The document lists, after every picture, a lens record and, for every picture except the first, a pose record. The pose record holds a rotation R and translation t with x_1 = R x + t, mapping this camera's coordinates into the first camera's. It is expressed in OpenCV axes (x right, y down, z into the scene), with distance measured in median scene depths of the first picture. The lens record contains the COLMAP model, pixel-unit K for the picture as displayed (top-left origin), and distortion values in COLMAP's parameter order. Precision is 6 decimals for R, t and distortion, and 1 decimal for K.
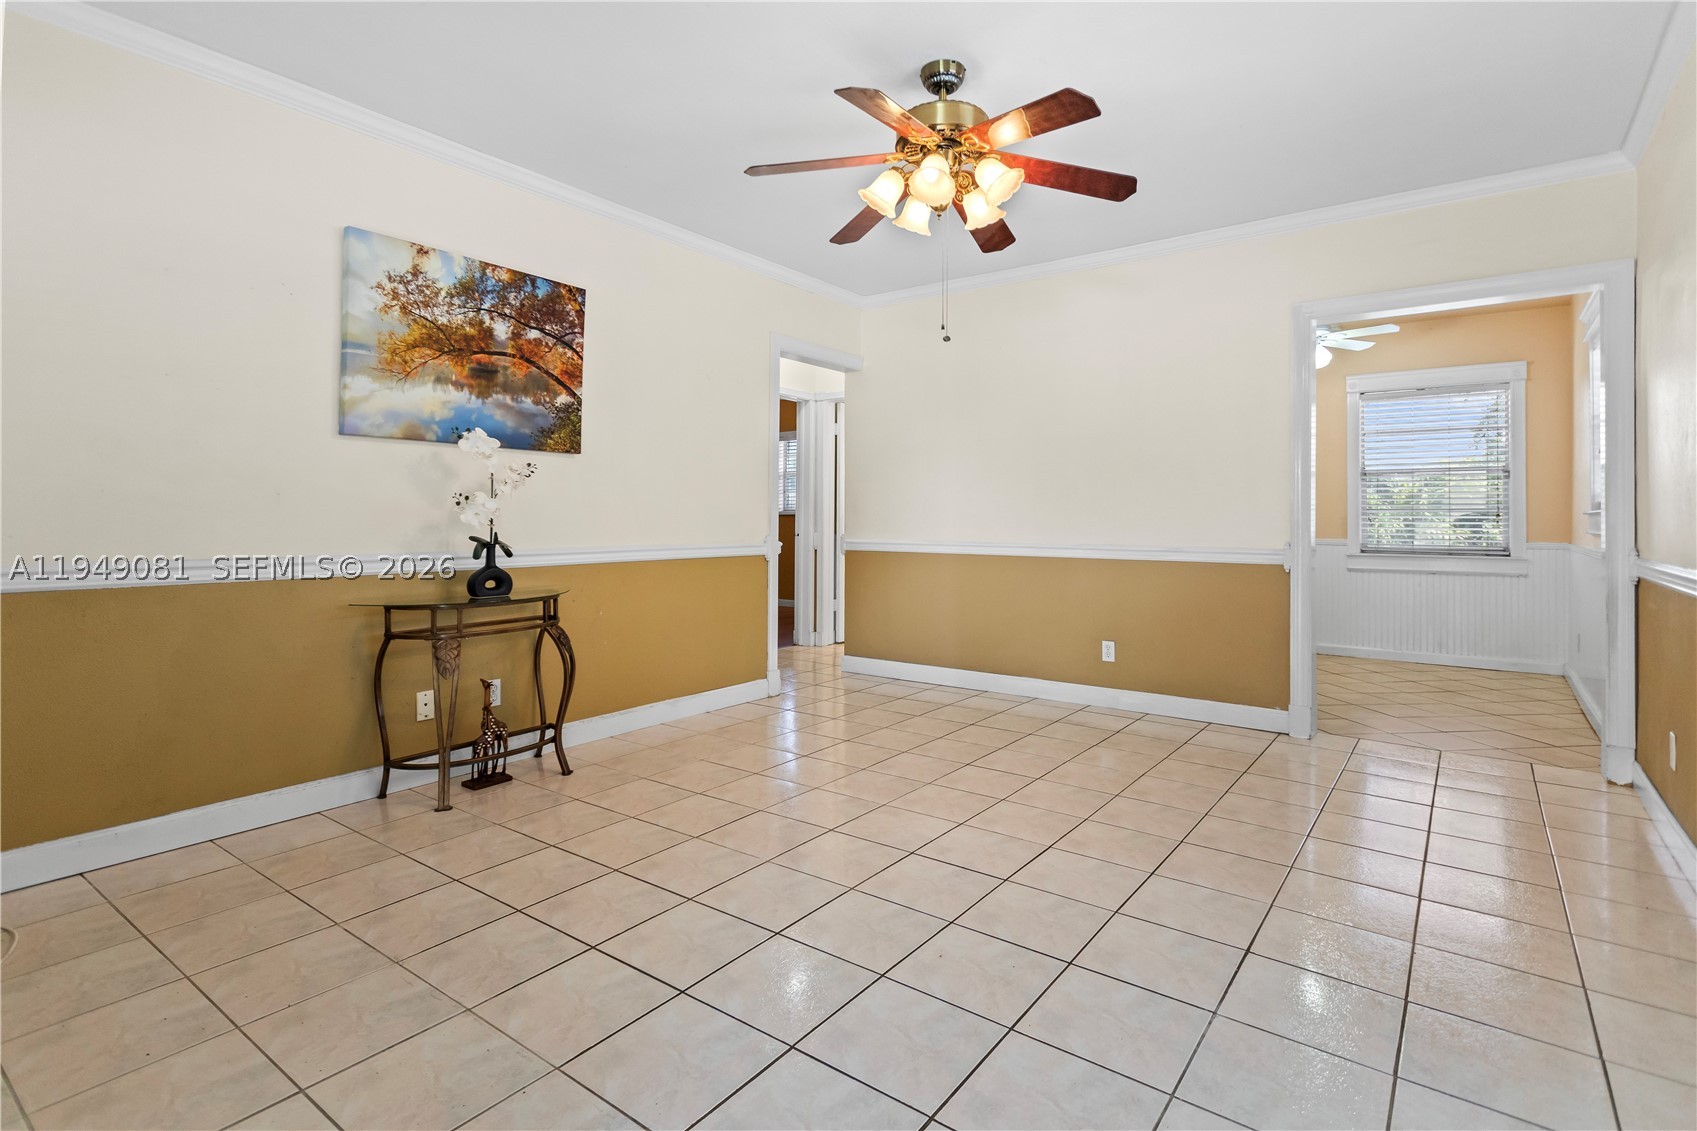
lens RADIAL K [[837.8, 0, 845.1], [0, 837.8, 510.4], [0, 0, 1]] dist [0.002543, 0.000512]
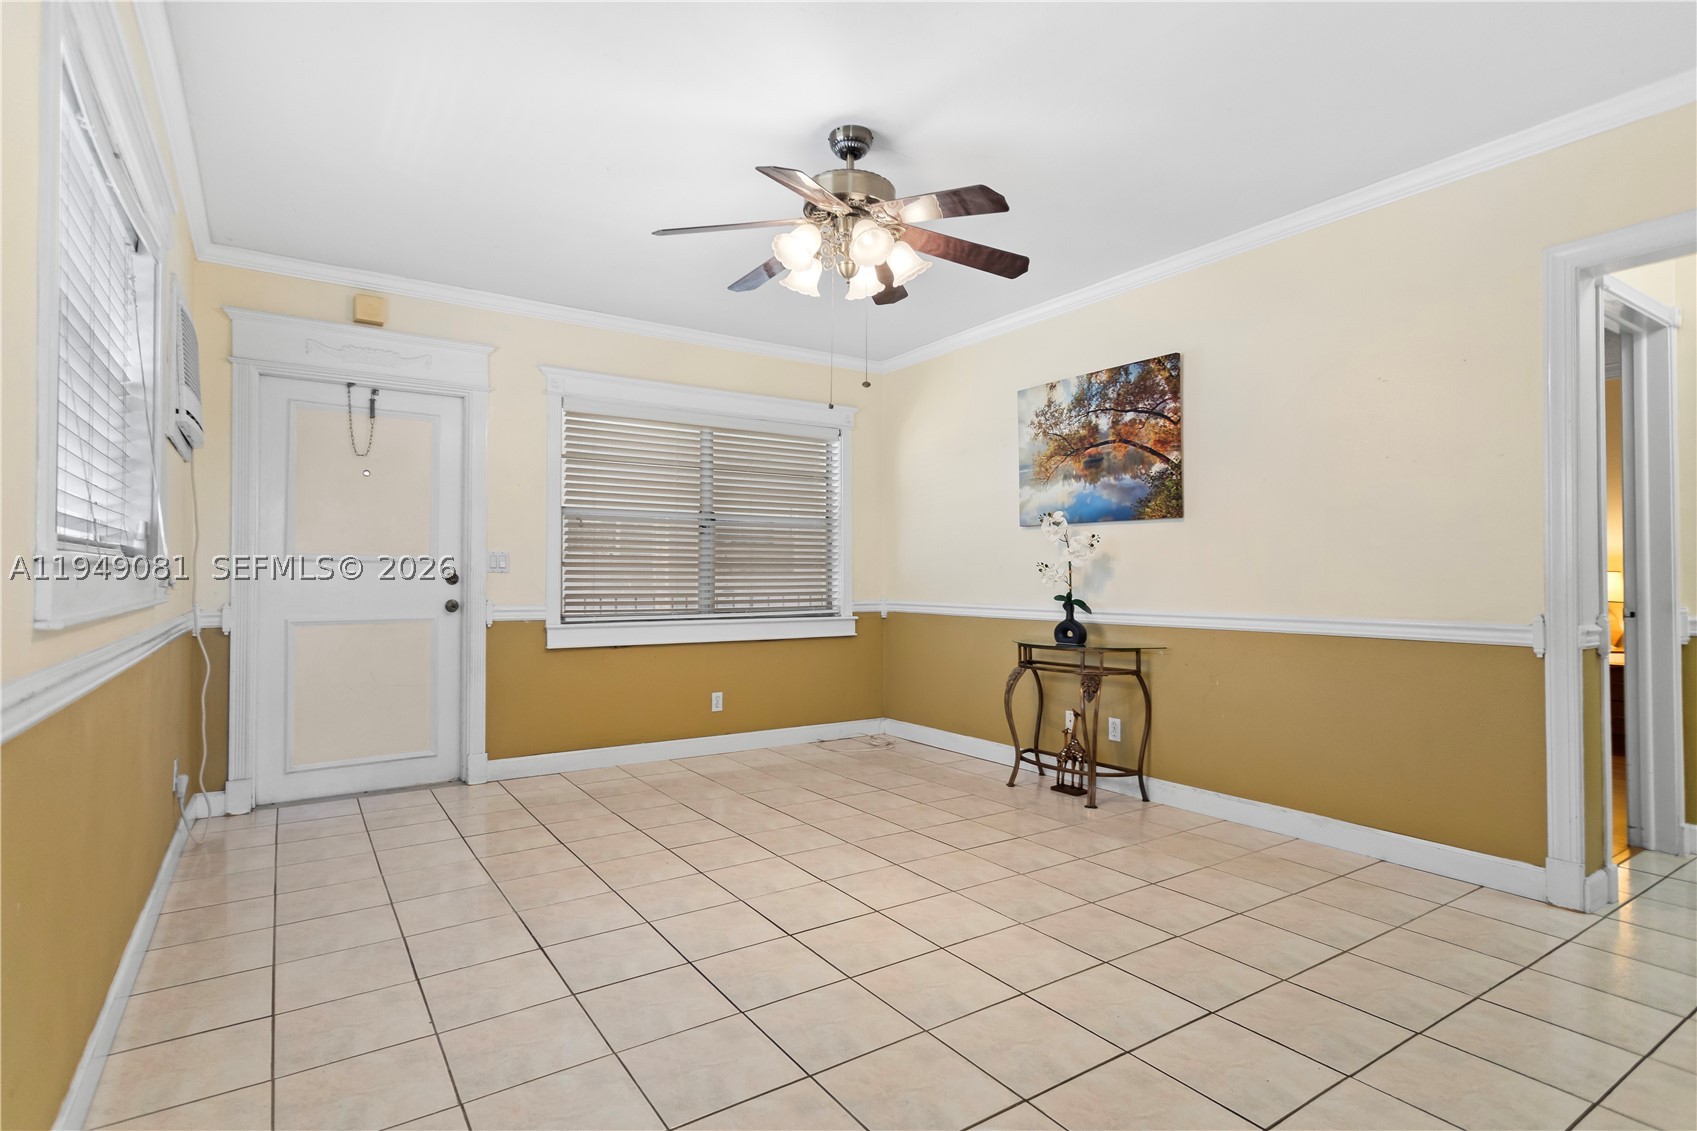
lens RADIAL K [[835.7, 0, 797.0], [0, 835.7, 553.1], [0, 0, 1]] dist [0.001558, 0.000153]
pose [[-0.360355, -0.029800, -0.932339, 0.844573], [0.009915, 0.999311, -0.035773, 0.007153], [0.932763, -0.022135, -0.359811, 1.013478]]
